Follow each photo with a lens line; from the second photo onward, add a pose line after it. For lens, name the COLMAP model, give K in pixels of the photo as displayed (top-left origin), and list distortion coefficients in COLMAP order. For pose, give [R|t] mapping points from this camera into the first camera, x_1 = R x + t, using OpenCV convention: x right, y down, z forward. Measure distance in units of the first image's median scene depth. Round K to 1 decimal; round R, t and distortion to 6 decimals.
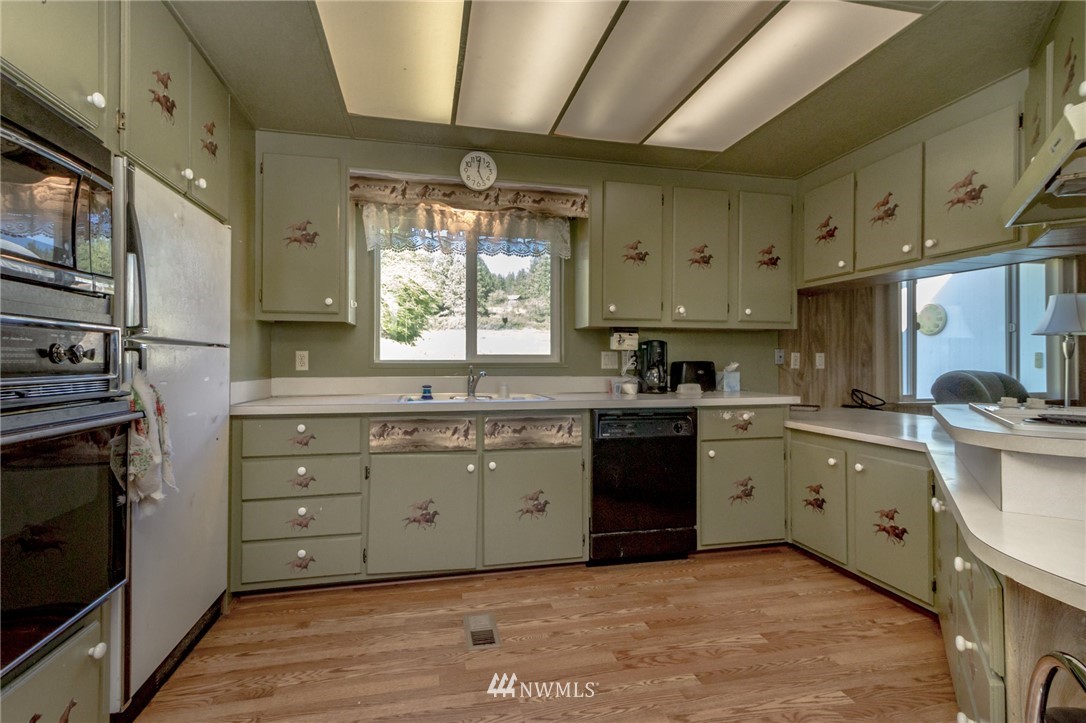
lens RADIAL K [[503.2, 0, 524.9], [0, 503.2, 355.4], [0, 0, 1]] dist [0.003110, 0.002277]
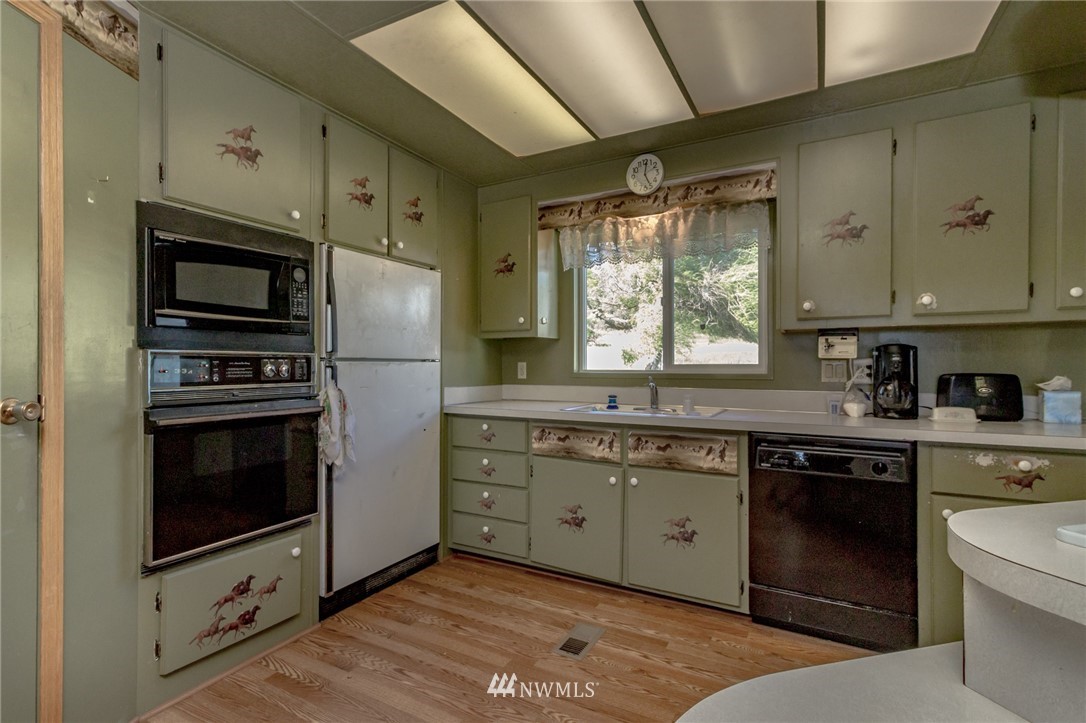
lens RADIAL K [[503.2, 0, 528.7], [0, 503.2, 362.6], [0, 0, 1]] dist [0.003110, 0.002277]
pose [[0.753909, -0.005954, -0.656951, 0.410719], [0.009310, 0.999955, 0.001621, -0.011968], [0.656912, -0.007339, 0.753931, 0.140223]]
